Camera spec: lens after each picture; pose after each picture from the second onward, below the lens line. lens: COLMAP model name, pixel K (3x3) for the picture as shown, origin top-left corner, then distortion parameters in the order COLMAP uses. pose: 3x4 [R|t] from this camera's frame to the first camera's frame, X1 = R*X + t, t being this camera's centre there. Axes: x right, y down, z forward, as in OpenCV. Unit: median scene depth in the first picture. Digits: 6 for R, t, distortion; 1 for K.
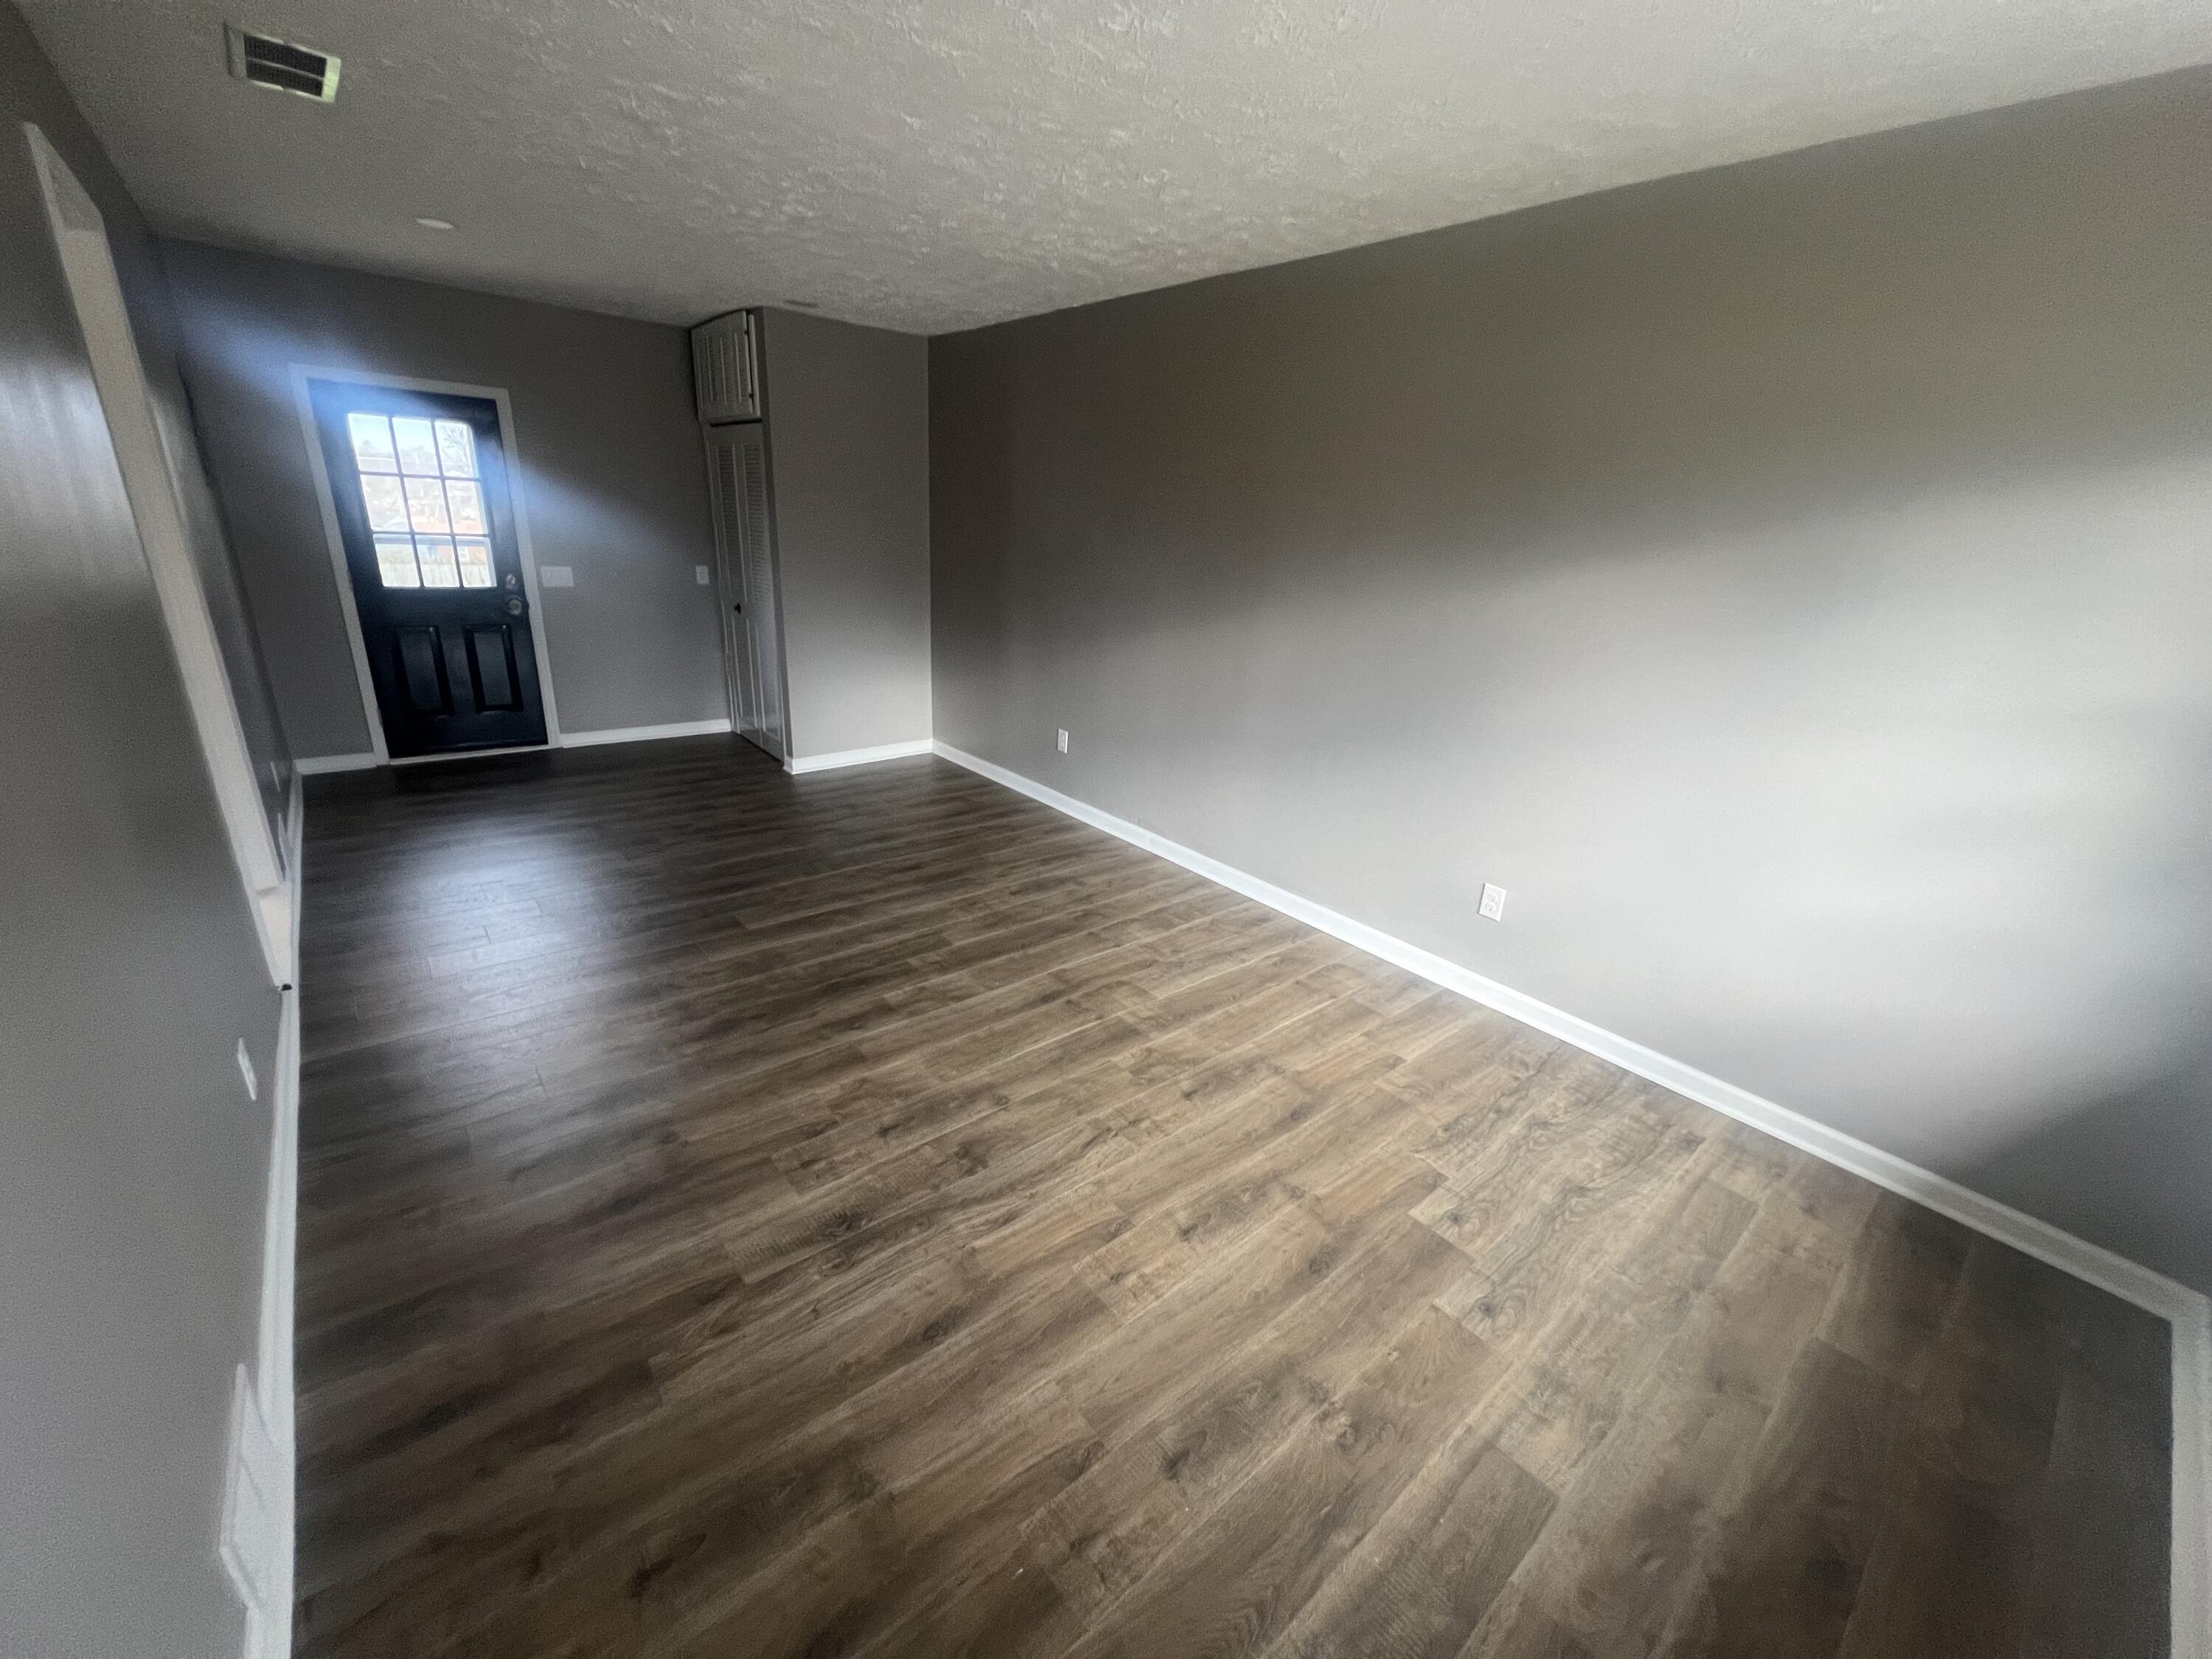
lens RADIAL K [[880.9, 0, 1123.6], [0, 880.9, 825.5], [0, 0, 1]] dist [0.001116, -0.000636]
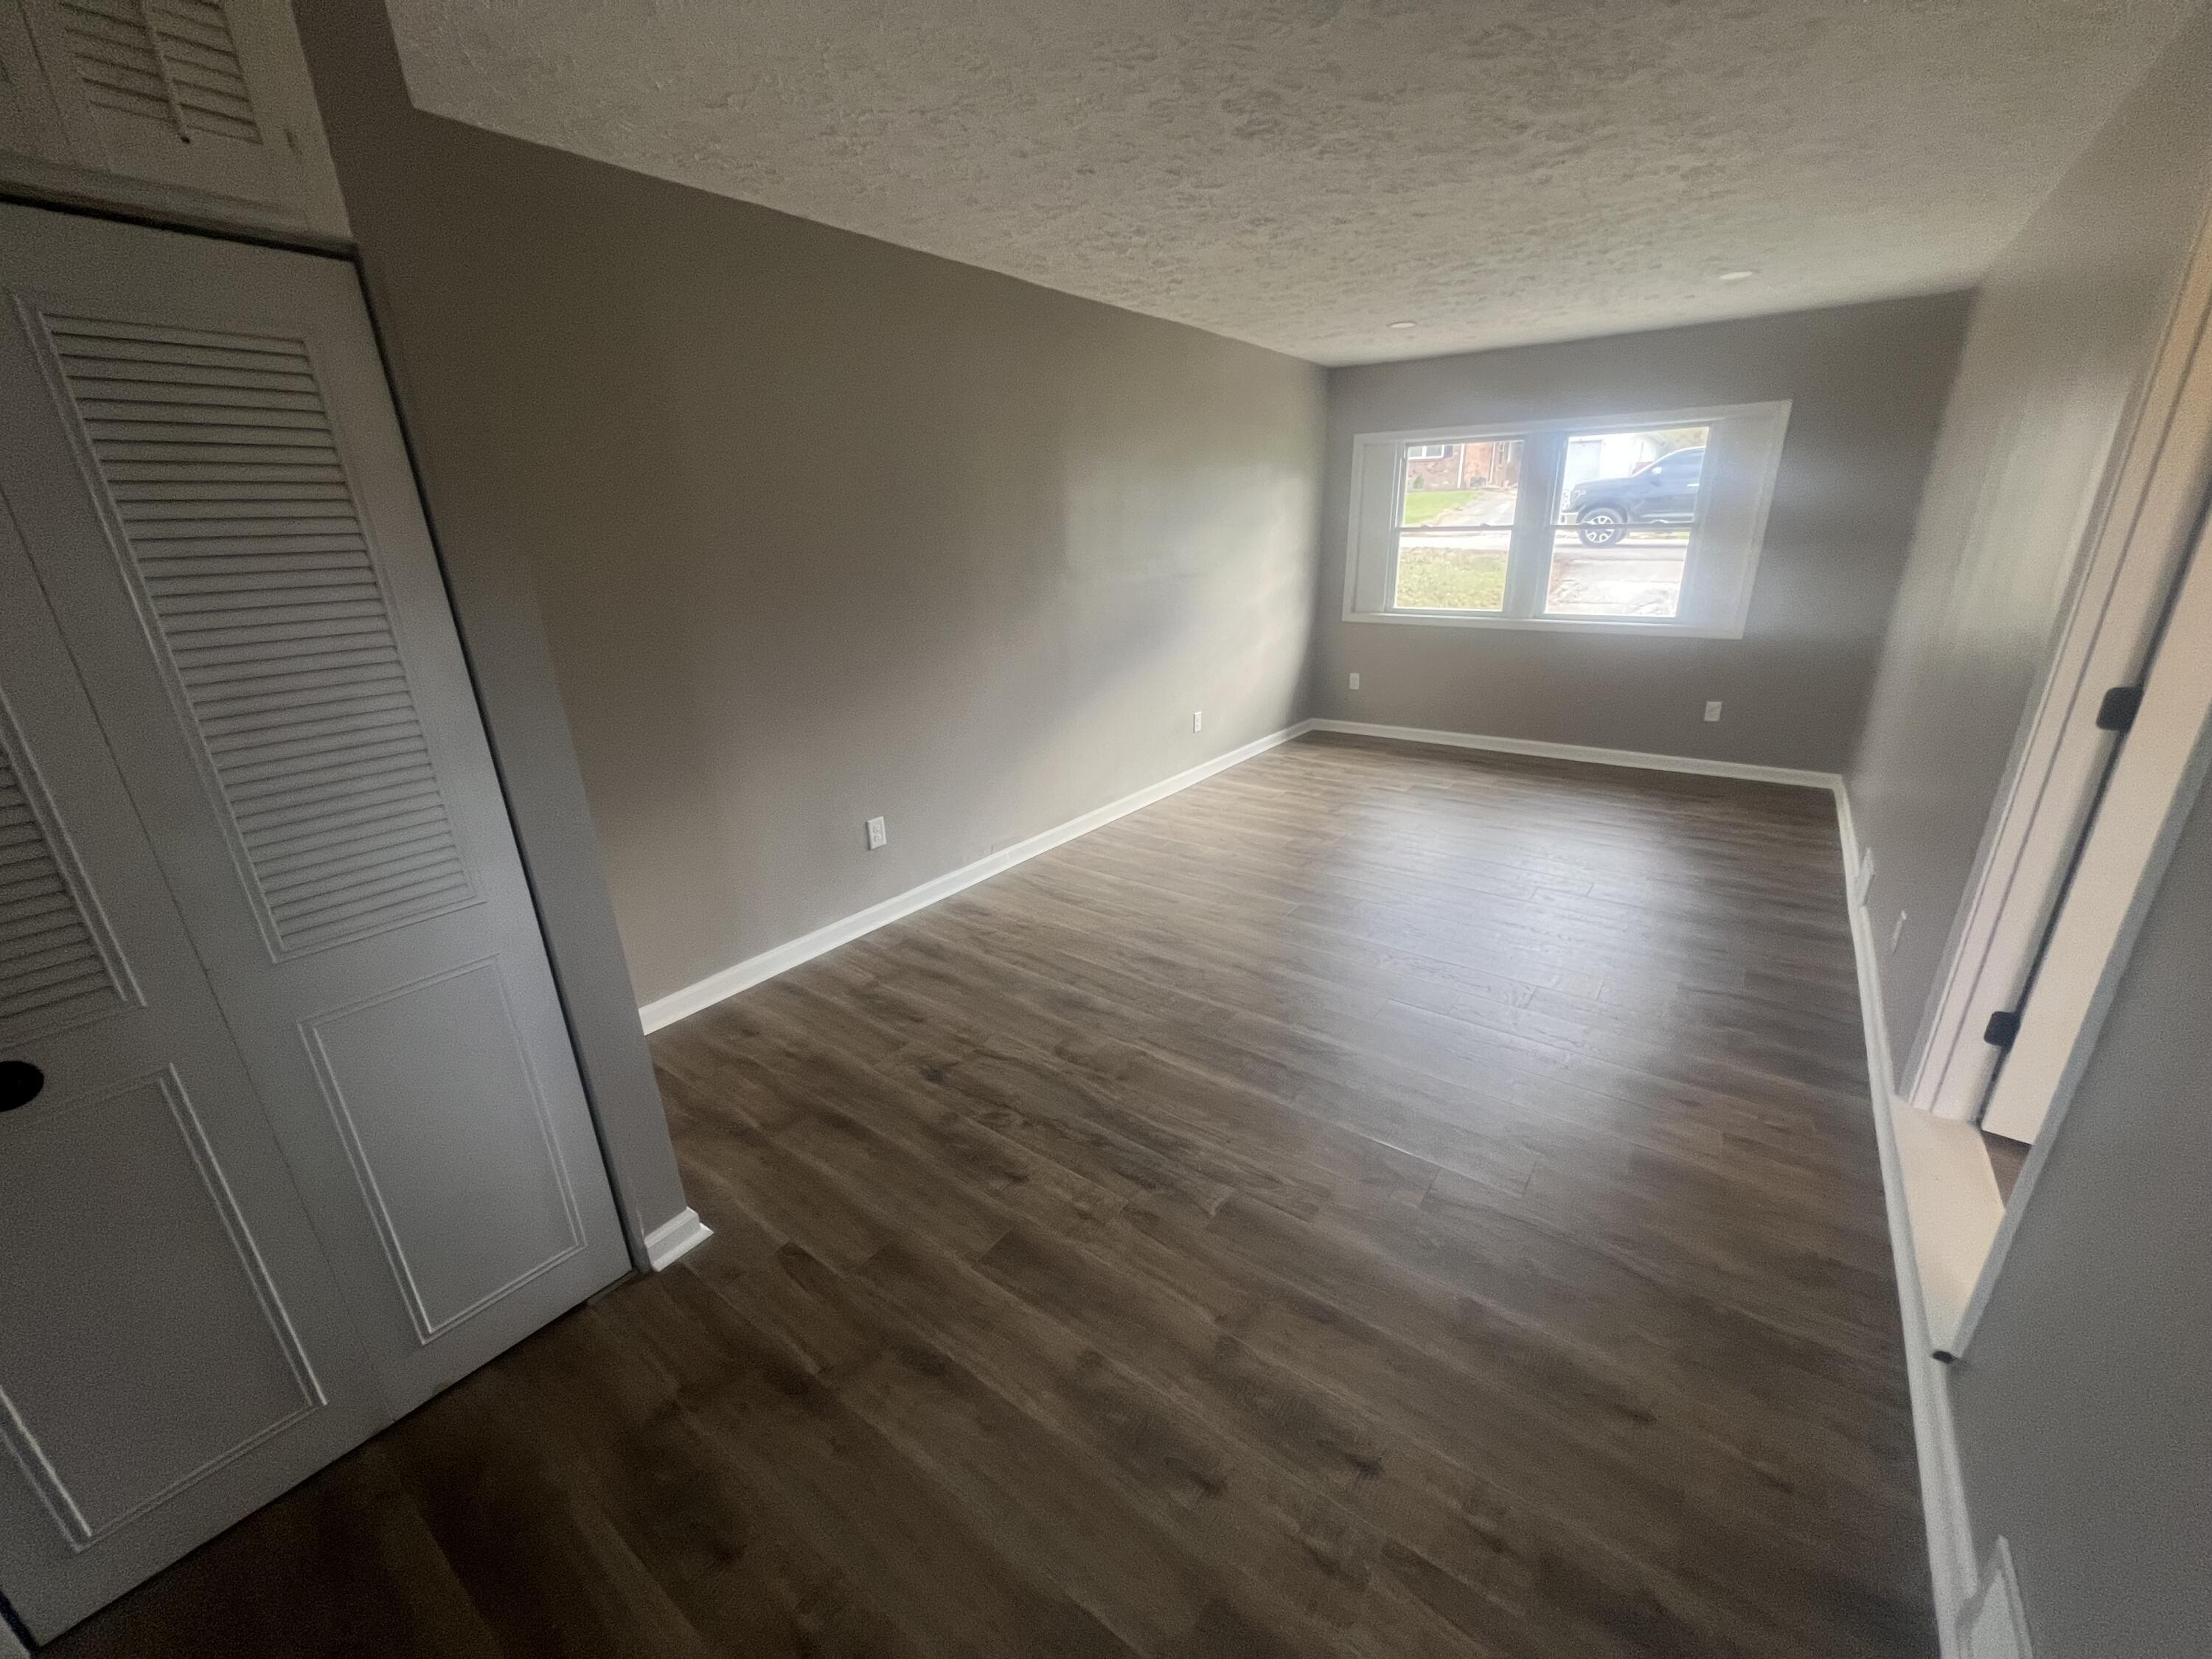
lens RADIAL K [[880.9, 0, 1106.1], [0, 880.9, 829.9], [0, 0, 1]] dist [0.001116, -0.000636]
pose [[-0.219177, -0.378290, 0.899366, -1.051626], [0.327618, 0.839725, 0.433045, -0.482261], [-0.919037, 0.389562, -0.060114, 1.196292]]
